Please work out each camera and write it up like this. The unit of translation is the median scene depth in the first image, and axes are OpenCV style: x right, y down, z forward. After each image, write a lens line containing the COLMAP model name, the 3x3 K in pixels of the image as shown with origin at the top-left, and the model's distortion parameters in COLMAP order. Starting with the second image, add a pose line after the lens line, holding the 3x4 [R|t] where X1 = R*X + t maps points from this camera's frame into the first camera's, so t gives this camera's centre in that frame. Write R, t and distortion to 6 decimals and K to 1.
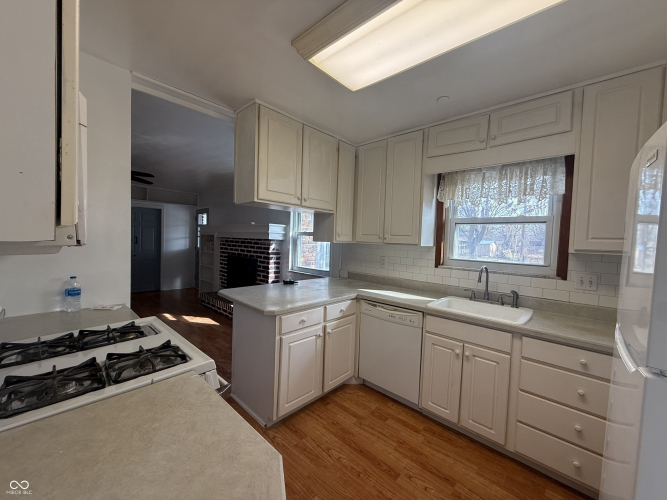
lens RADIAL K [[270.0, 0, 333.5], [0, 270.0, 250.0], [0, 0, 1]] dist [-0.003521, 0.000299]
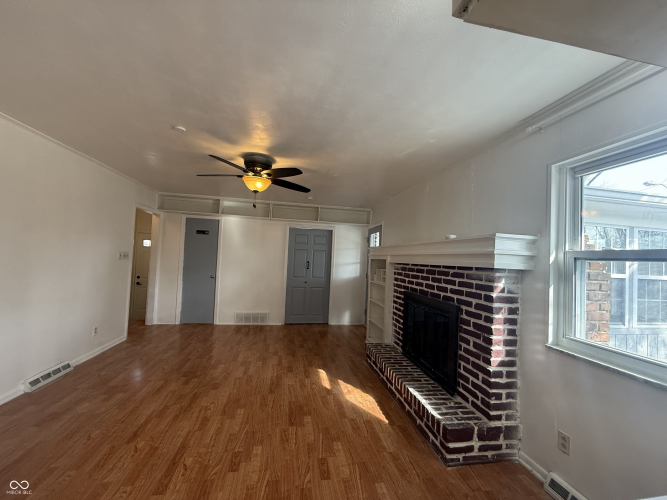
lens RADIAL K [[270.0, 0, 333.5], [0, 270.0, 250.0], [0, 0, 1]] dist [-0.003521, 0.000299]
pose [[0.806918, -0.019179, -0.590353, -0.178074], [-0.037423, 0.995805, -0.083501, -0.021198], [0.589477, 0.089471, 0.802815, 0.452758]]
